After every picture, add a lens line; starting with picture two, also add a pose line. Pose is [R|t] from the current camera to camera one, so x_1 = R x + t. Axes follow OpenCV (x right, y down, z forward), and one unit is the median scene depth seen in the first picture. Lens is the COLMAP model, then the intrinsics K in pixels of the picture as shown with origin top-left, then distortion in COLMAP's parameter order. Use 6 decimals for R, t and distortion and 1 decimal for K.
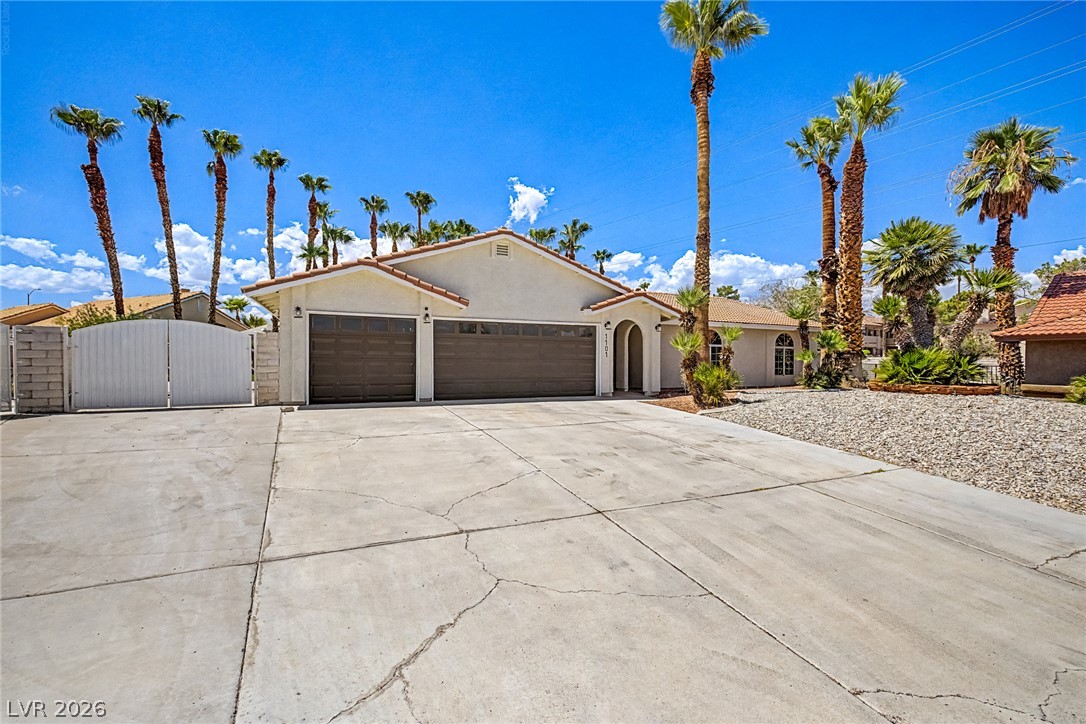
lens RADIAL K [[467.3, 0, 543.0], [0, 467.3, 362.0], [0, 0, 1]] dist [0.000136, -0.000233]
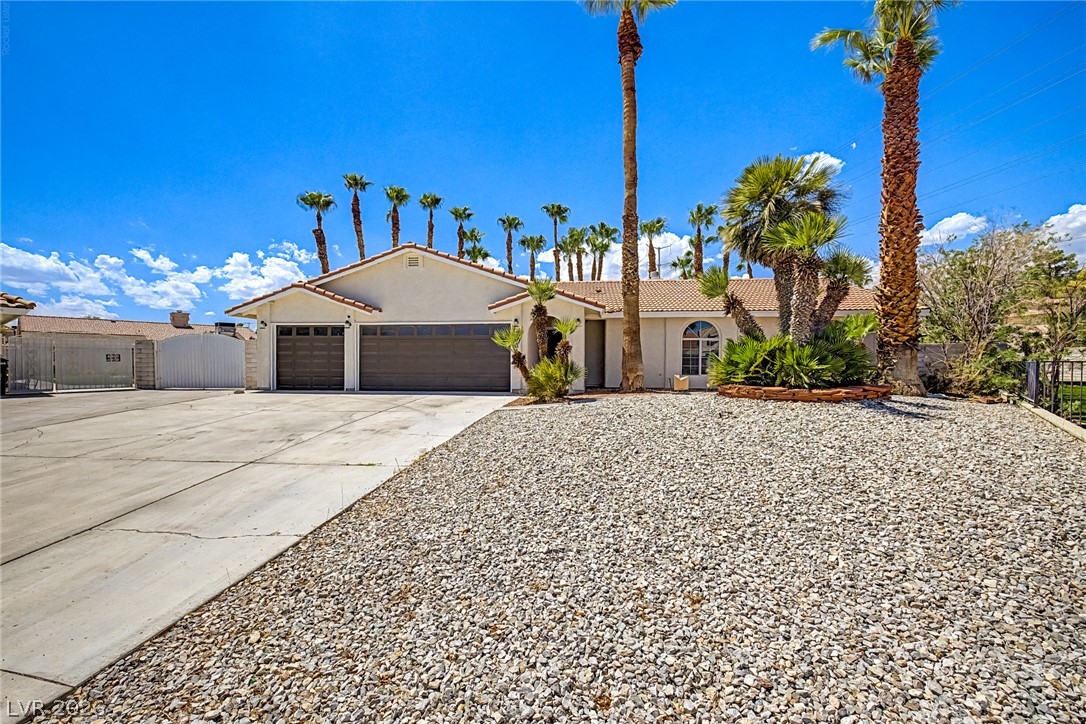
lens RADIAL K [[460.6, 0, 535.7], [0, 460.6, 362.3], [0, 0, 1]] dist [0.001116, -0.000225]
pose [[0.860652, -0.001665, -0.509191, 0.672676], [0.001916, 0.999998, -0.000032, 0.007451], [0.509190, -0.000948, 0.860654, 0.162410]]
